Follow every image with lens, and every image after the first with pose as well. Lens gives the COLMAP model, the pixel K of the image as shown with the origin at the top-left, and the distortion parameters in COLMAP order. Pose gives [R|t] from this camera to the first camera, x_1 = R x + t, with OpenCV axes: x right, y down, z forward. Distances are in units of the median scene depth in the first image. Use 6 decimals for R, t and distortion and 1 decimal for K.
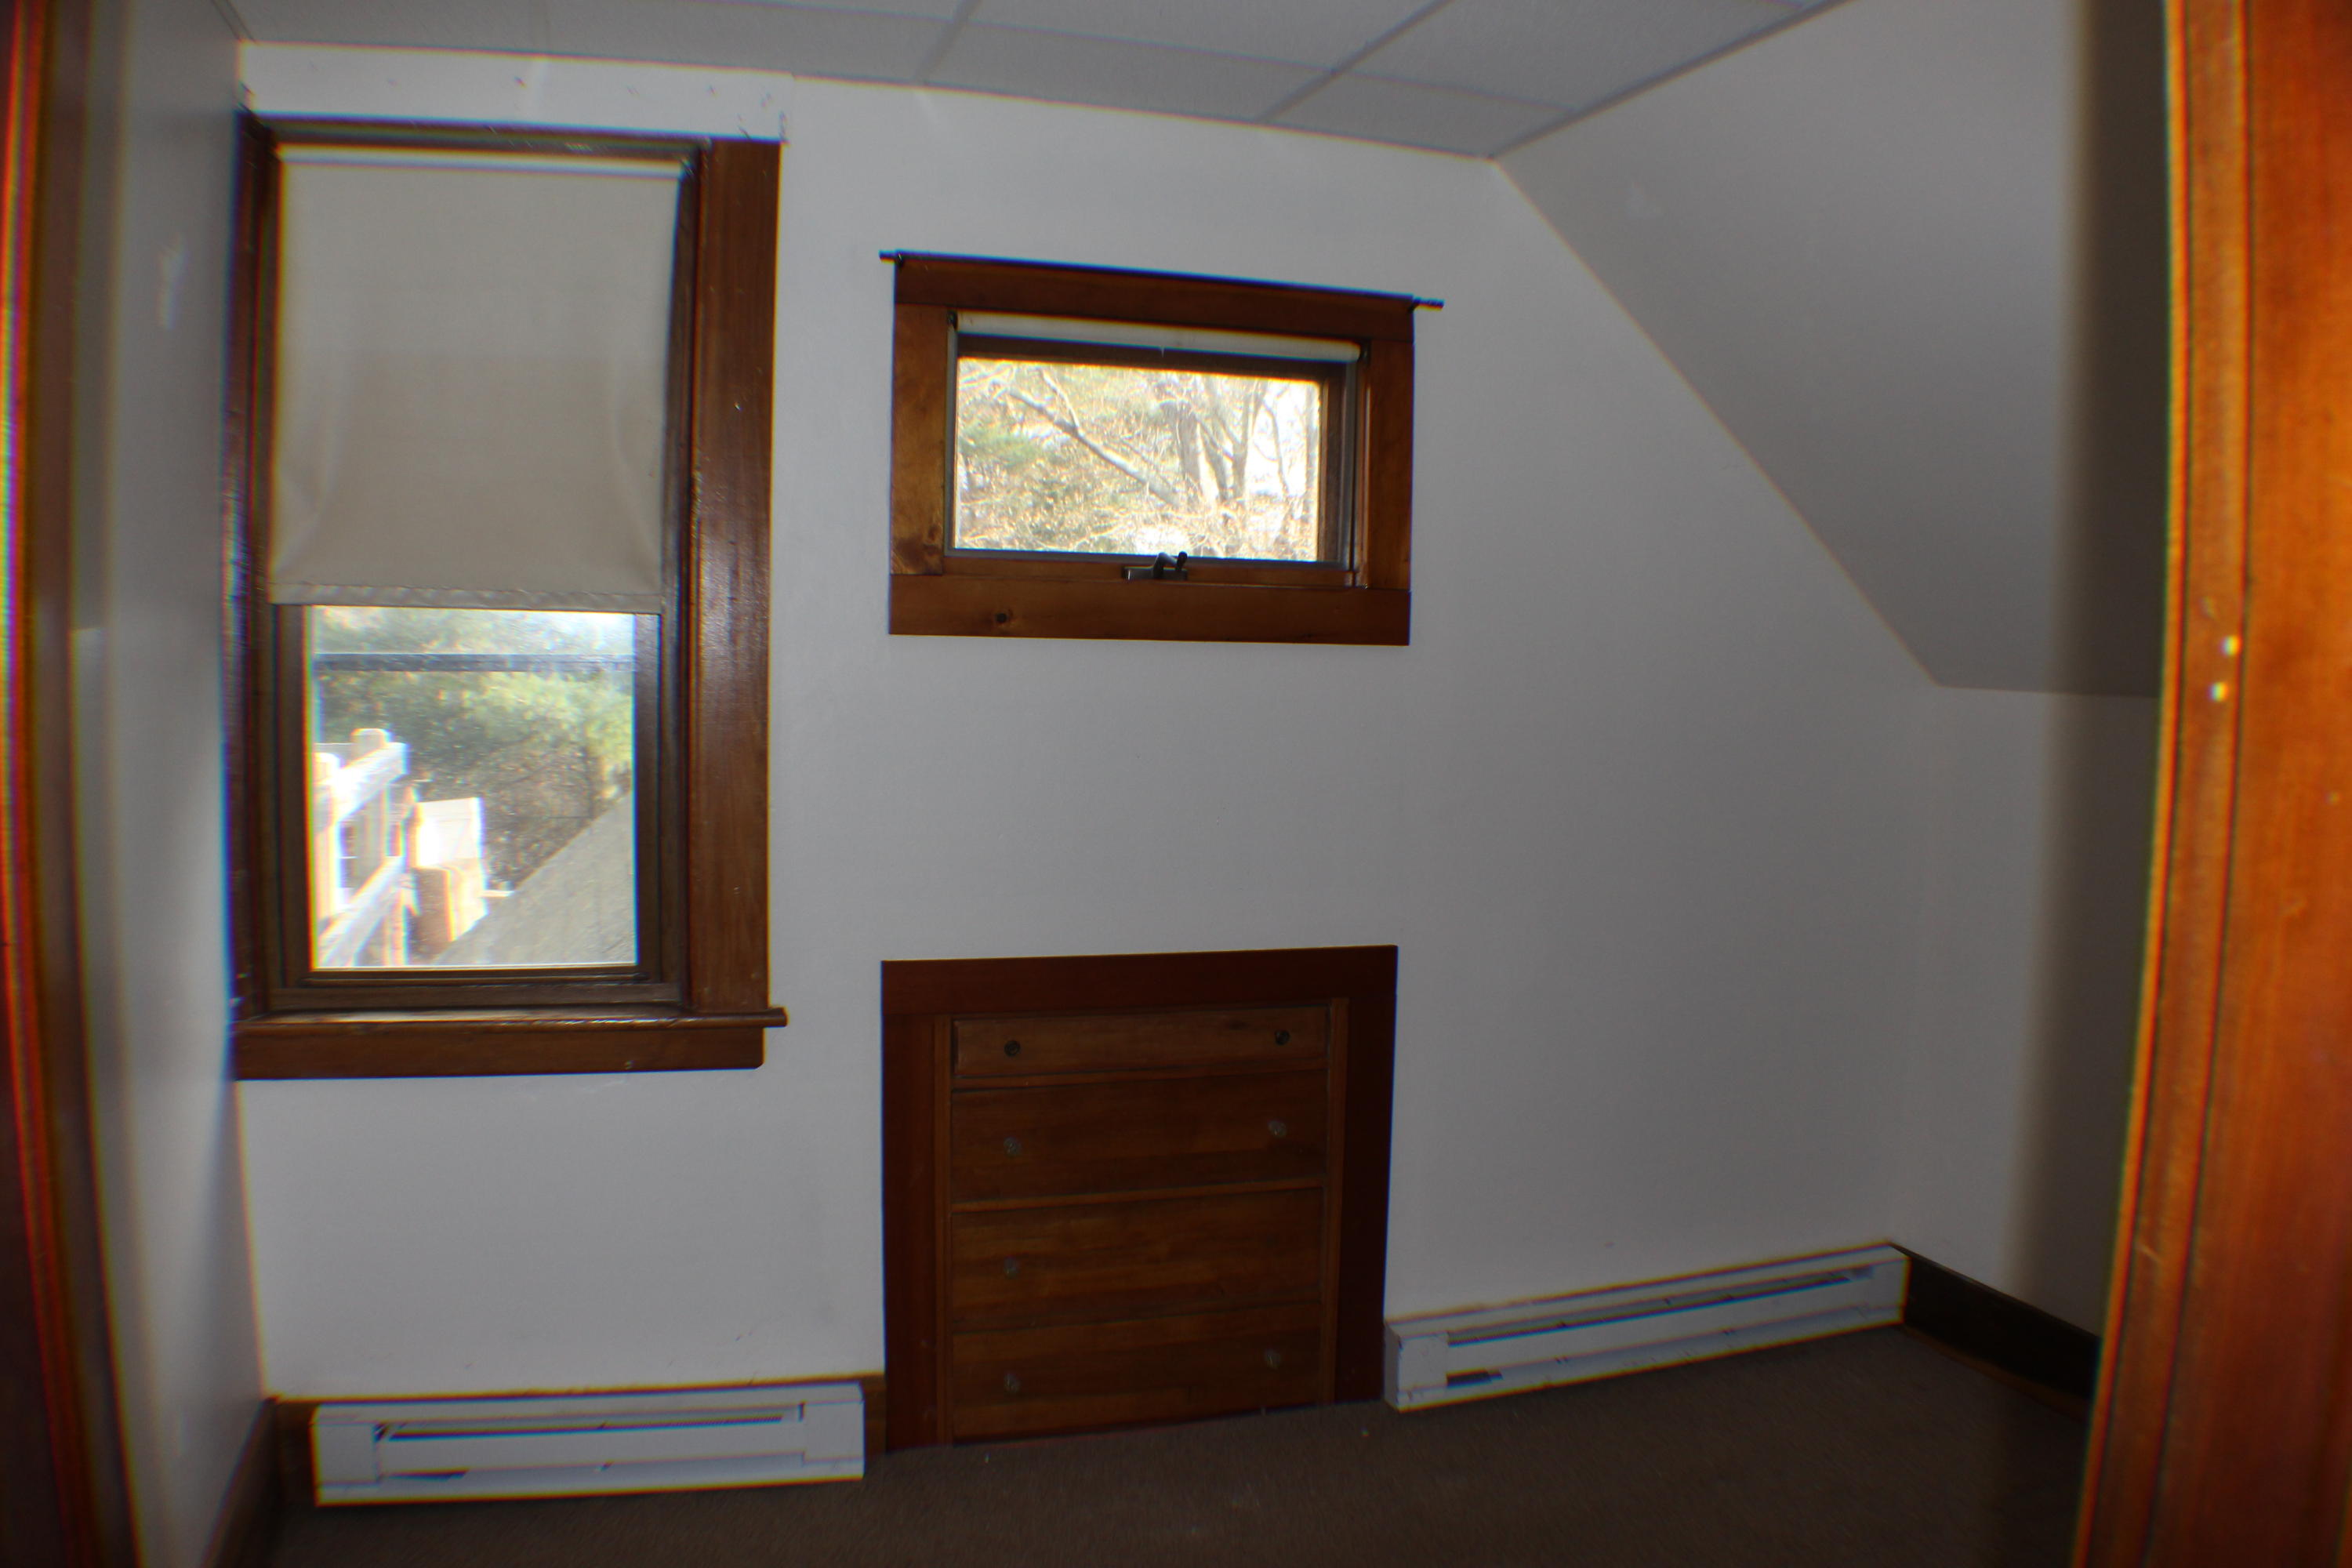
lens RADIAL K [[1812.5, 0, 1176.0], [0, 1812.5, 784.0], [0, 0, 1]] dist [-0.272549, 0.120528]
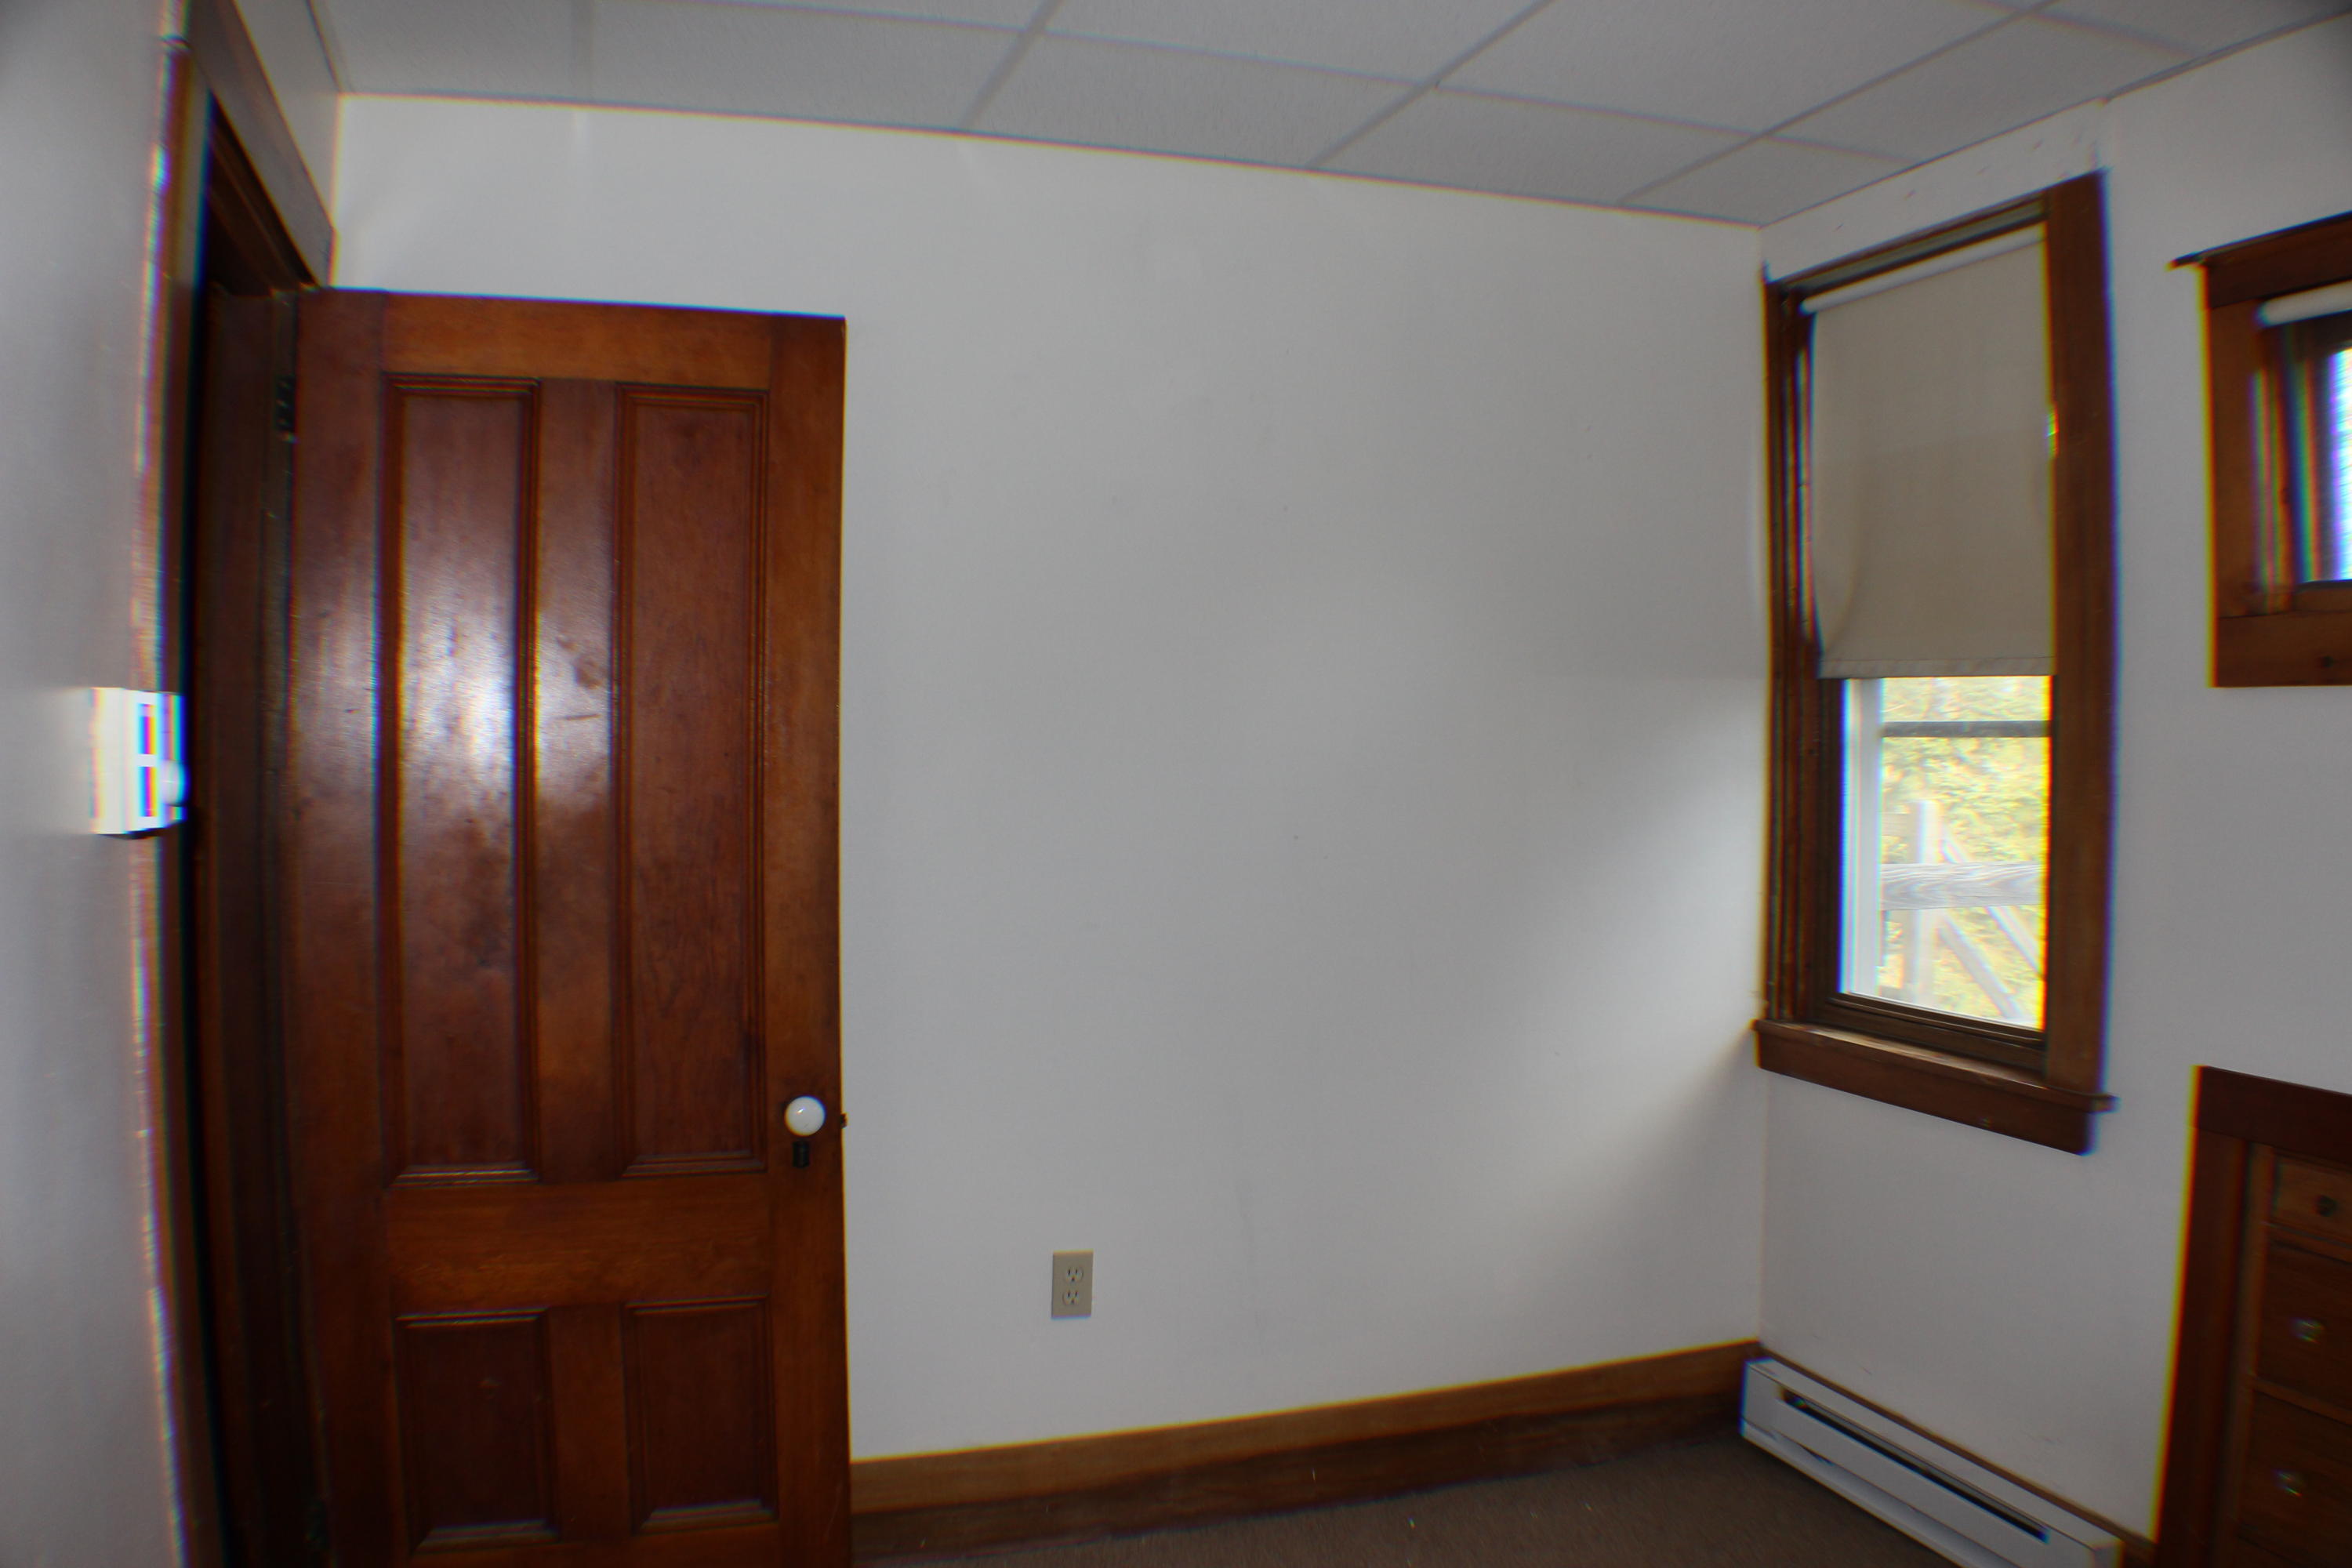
lens RADIAL K [[1812.5, 0, 1176.0], [0, 1812.5, 784.0], [0, 0, 1]] dist [-0.272549, 0.120528]
pose [[-0.016423, -0.004131, -0.999857, 0.657207], [-0.095134, 0.995461, -0.002550, 0.013675], [0.995329, 0.095079, -0.016742, 0.526252]]
